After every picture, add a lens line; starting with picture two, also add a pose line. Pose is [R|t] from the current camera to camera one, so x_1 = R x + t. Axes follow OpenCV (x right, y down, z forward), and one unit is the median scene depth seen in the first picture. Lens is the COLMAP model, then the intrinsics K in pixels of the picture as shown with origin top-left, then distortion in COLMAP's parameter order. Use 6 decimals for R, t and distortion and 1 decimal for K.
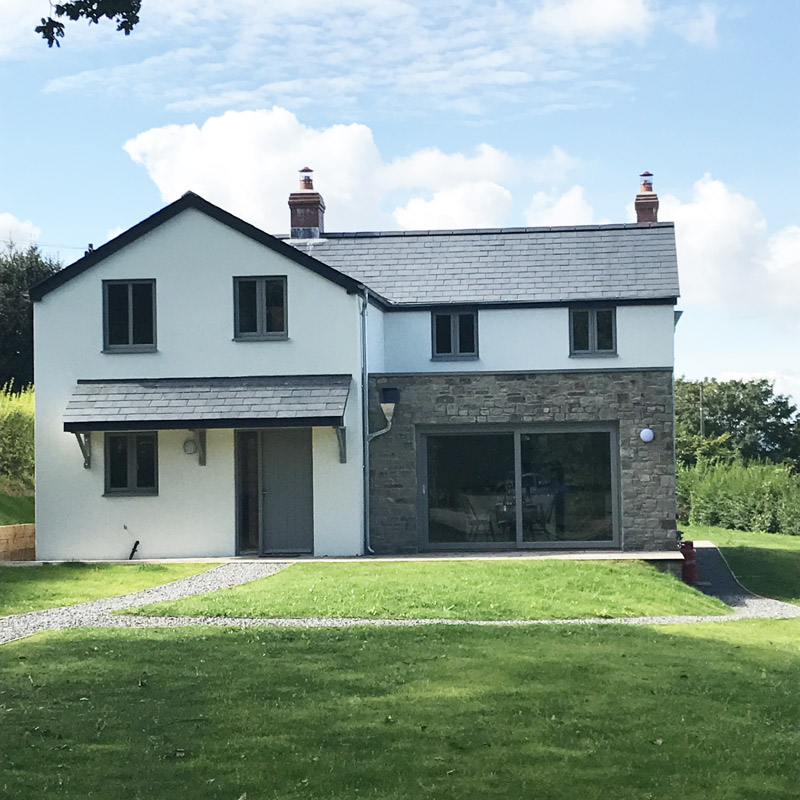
lens RADIAL K [[2021.0, 0, 400.0], [0, 2021.0, 400.0], [0, 0, 1]] dist [0.399189, 0.070129]
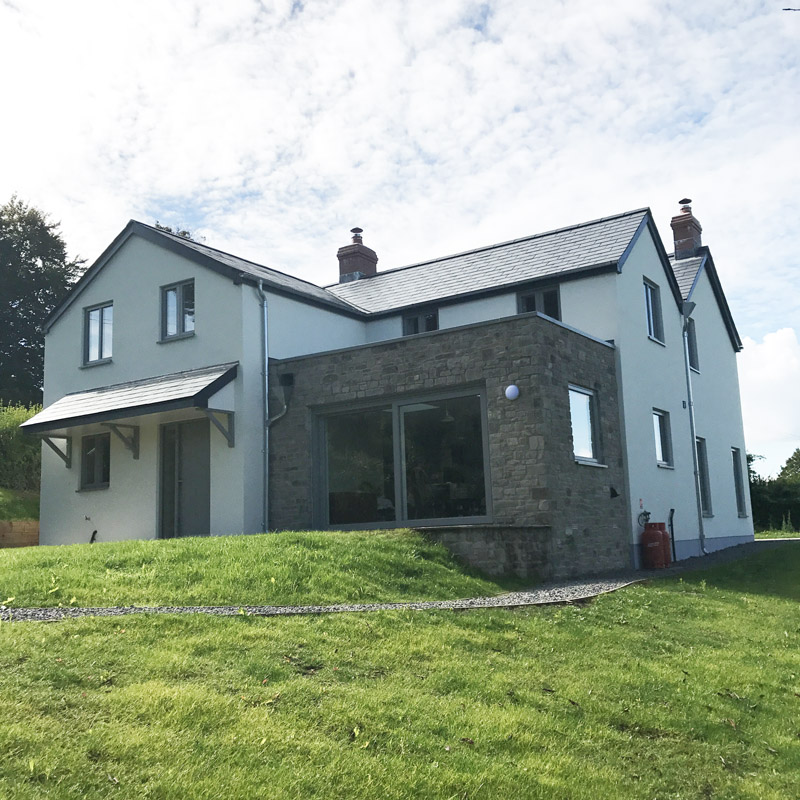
lens RADIAL K [[874.9, 0, 400.0], [0, 874.9, 400.0], [0, 0, 1]] dist [0.189526, -0.750895]
pose [[0.892404, -0.090459, -0.442077, 0.242075], [0.046672, 0.992949, -0.108966, 0.058728], [0.448817, 0.076609, 0.890334, 0.635189]]
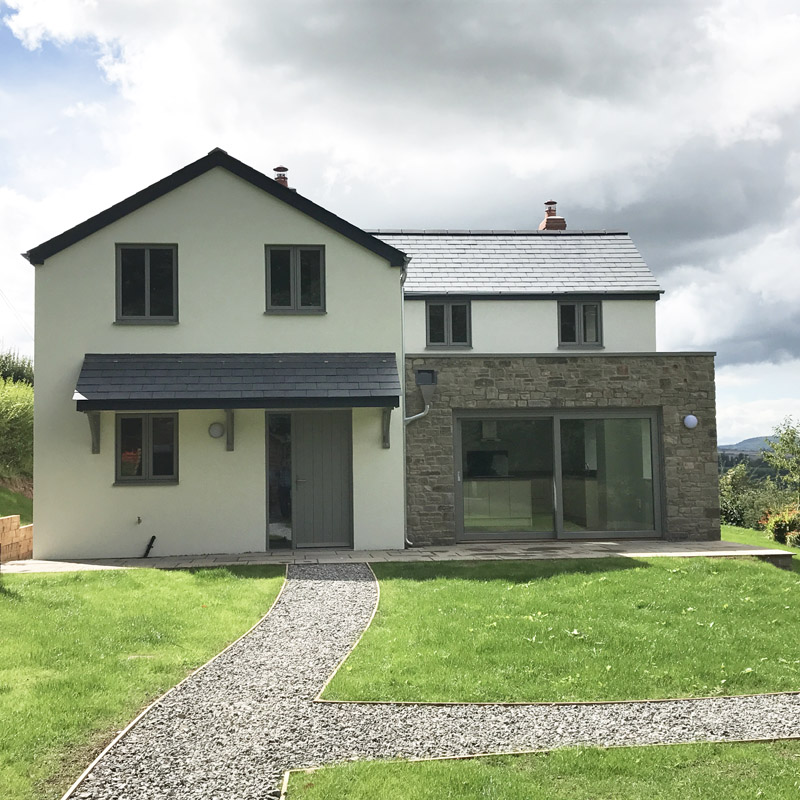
lens RADIAL K [[1175.3, 0, 399.3], [0, 1175.3, 379.8], [0, 0, 1]] dist [0.202555, -0.025144]
pose [[0.975364, 0.016546, 0.219979, -0.139359], [-0.008901, 0.999323, -0.035699, 0.018702], [-0.220421, 0.032861, 0.974851, 0.468364]]
